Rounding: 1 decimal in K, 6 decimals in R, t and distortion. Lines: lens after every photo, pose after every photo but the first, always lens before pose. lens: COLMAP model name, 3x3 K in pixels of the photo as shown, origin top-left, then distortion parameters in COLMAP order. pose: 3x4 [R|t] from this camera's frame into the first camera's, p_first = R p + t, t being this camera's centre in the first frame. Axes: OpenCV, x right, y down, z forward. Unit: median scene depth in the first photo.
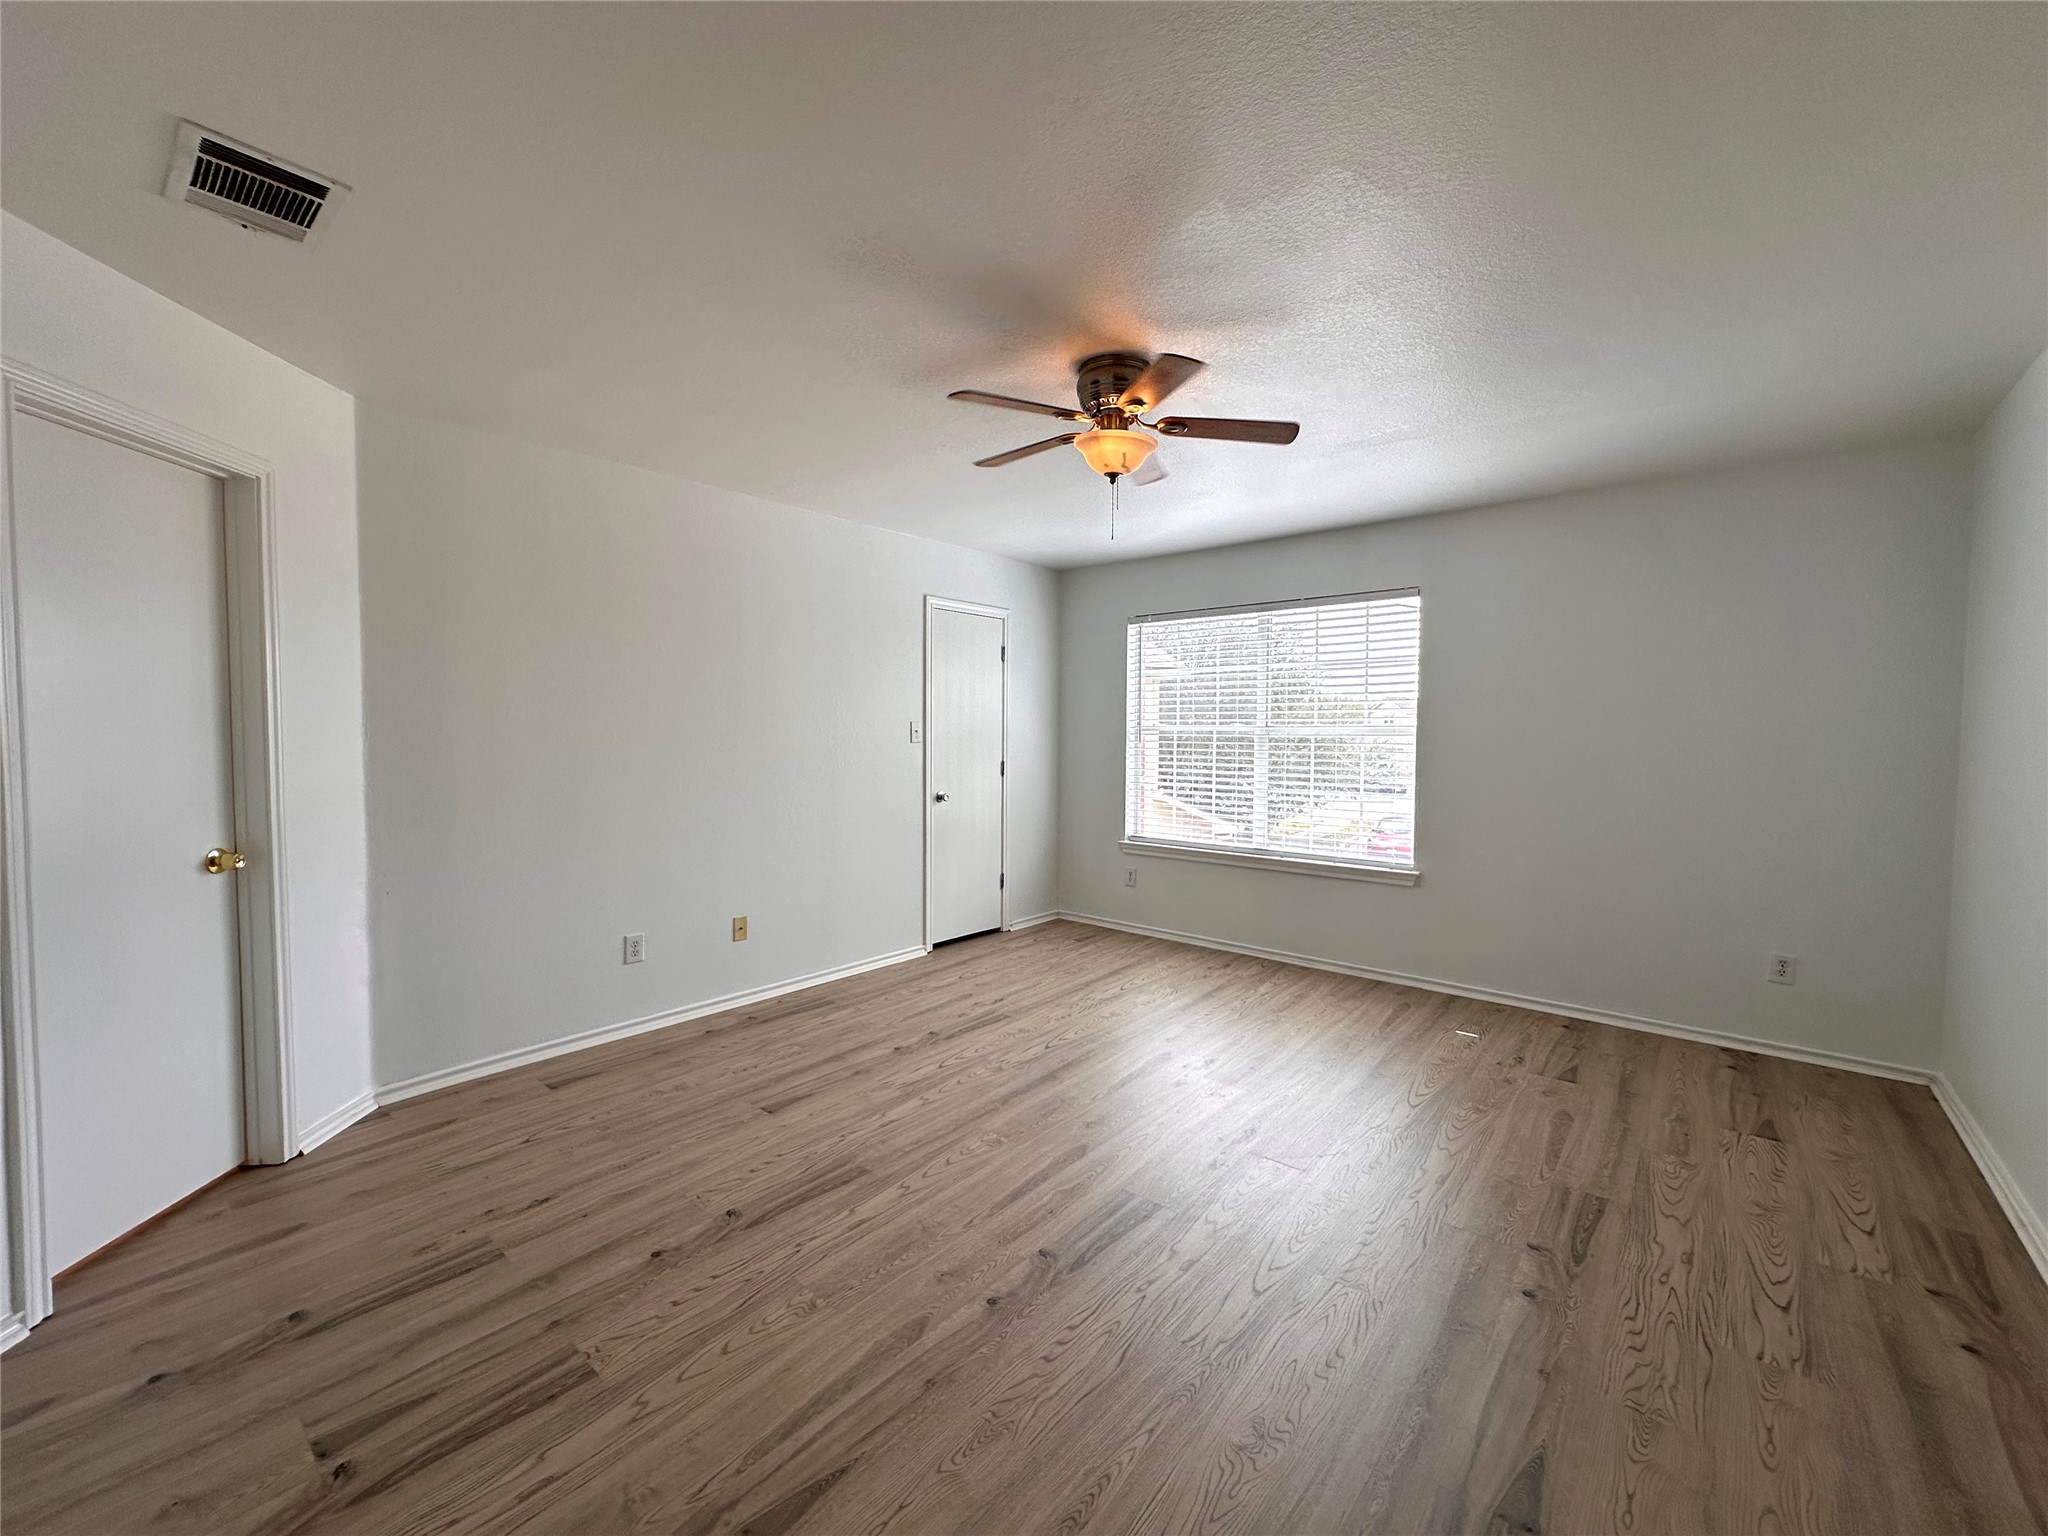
lens RADIAL K [[821.8, 0, 1028.8], [0, 821.8, 766.1], [0, 0, 1]] dist [-0.002299, 0.000592]
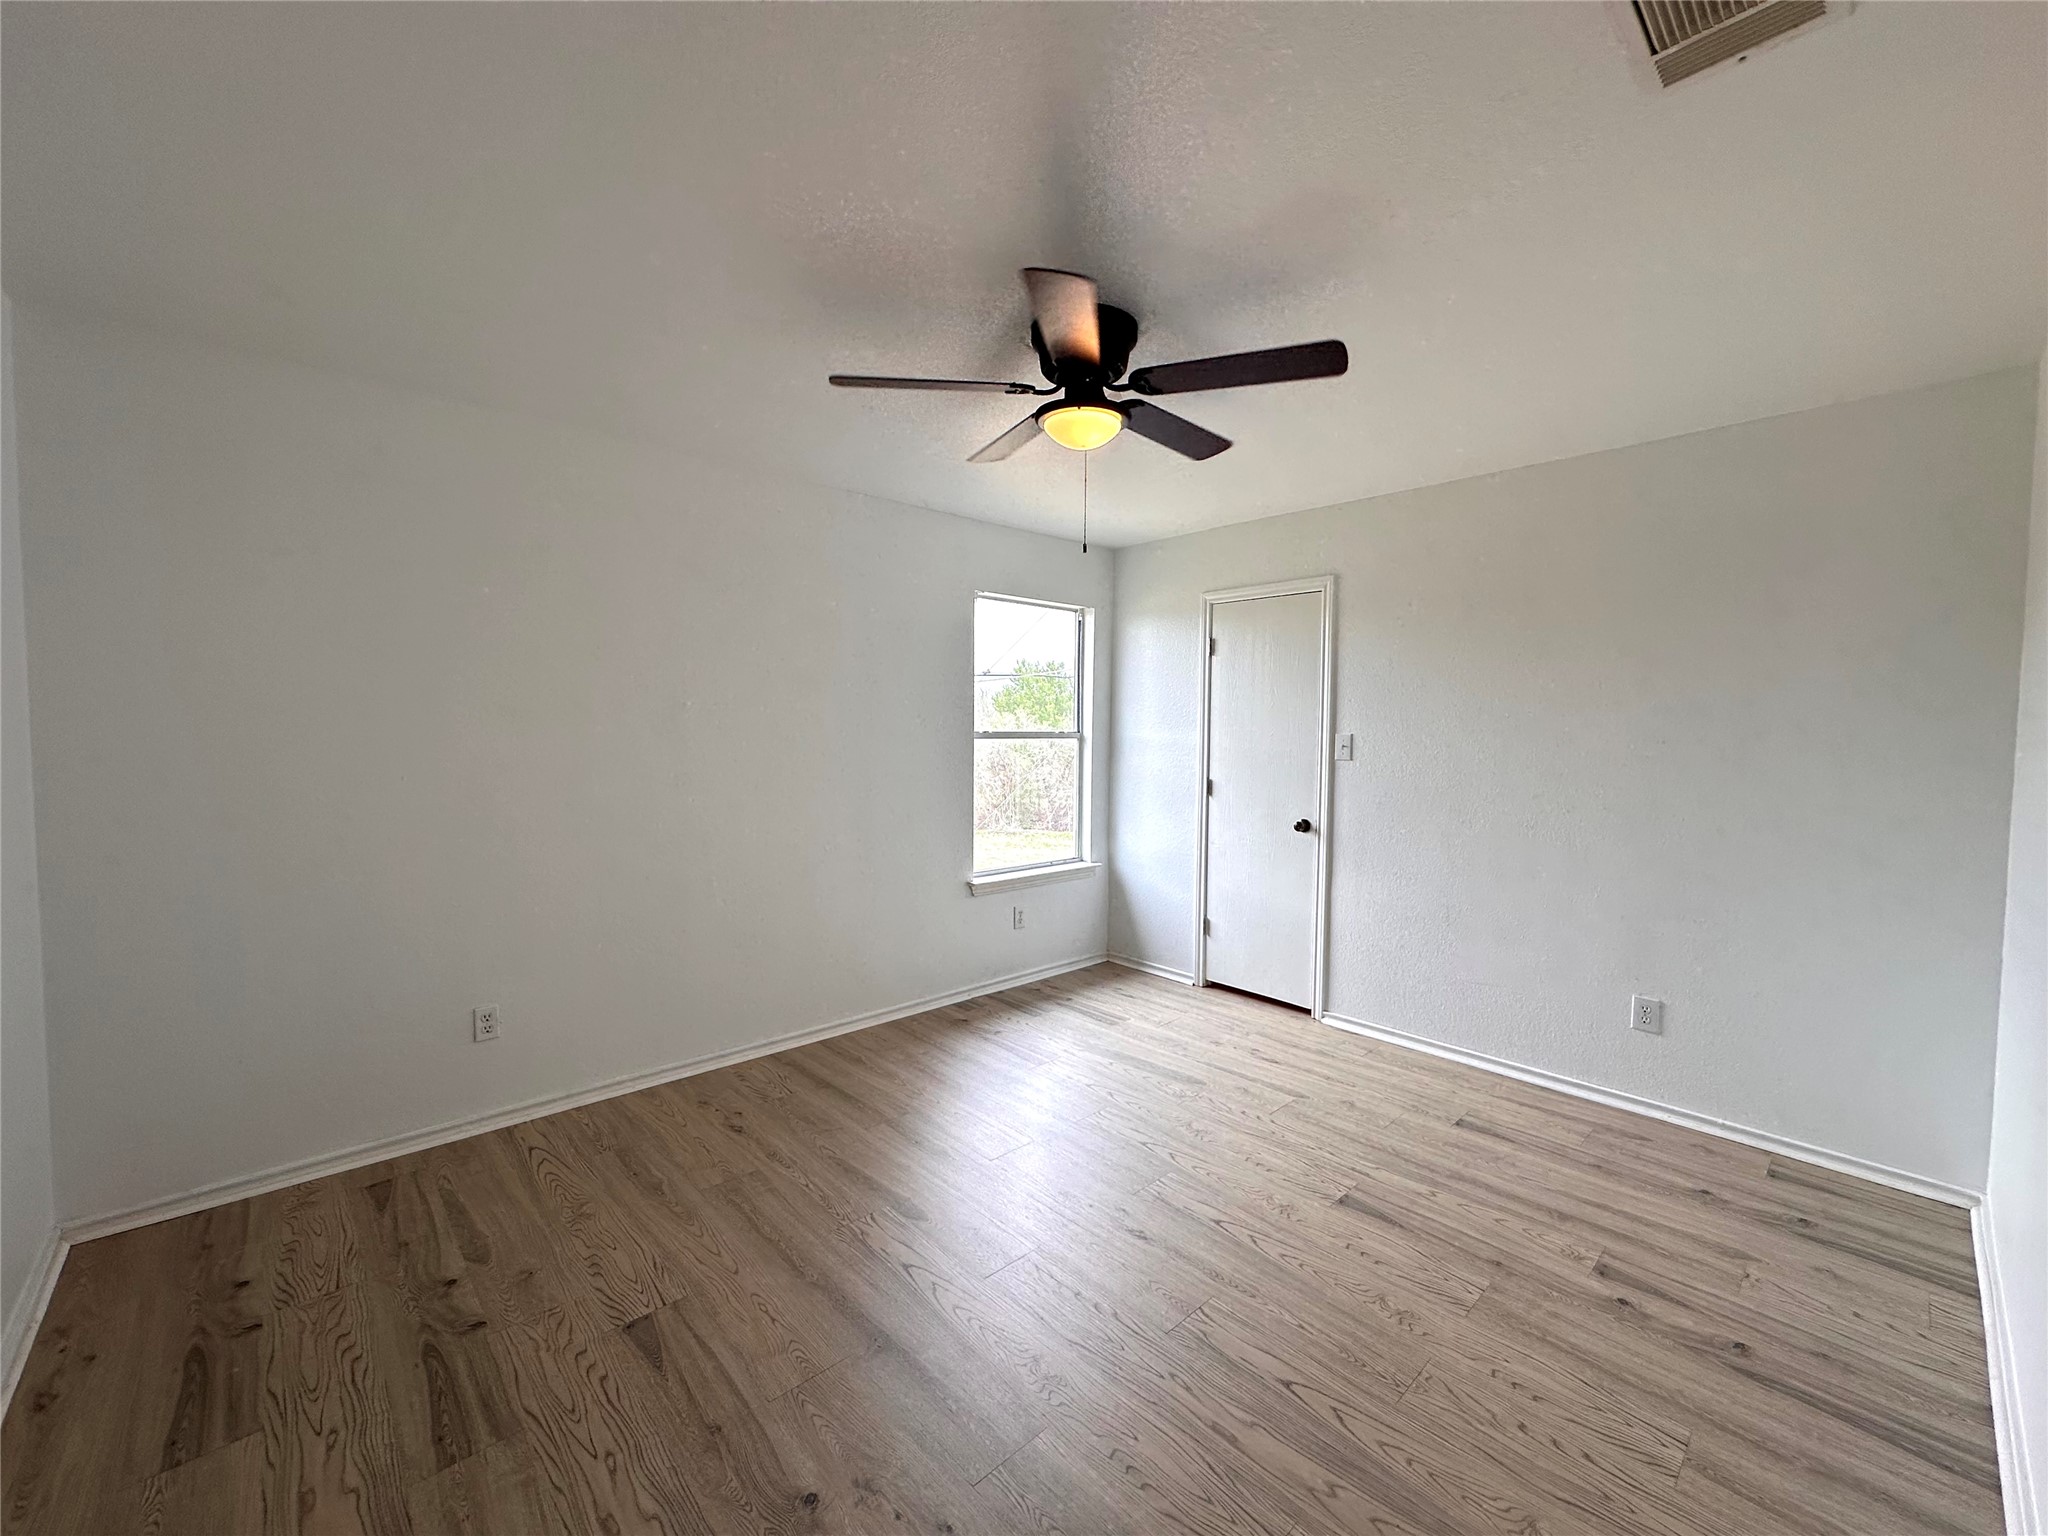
lens RADIAL K [[821.8, 0, 1028.8], [0, 821.8, 766.1], [0, 0, 1]] dist [-0.002299, 0.000592]
pose [[-0.118954, 0.027875, -0.992508, 1.368979], [-0.066852, 0.997113, 0.036016, -0.089348], [0.990647, 0.070635, -0.116747, 1.603463]]
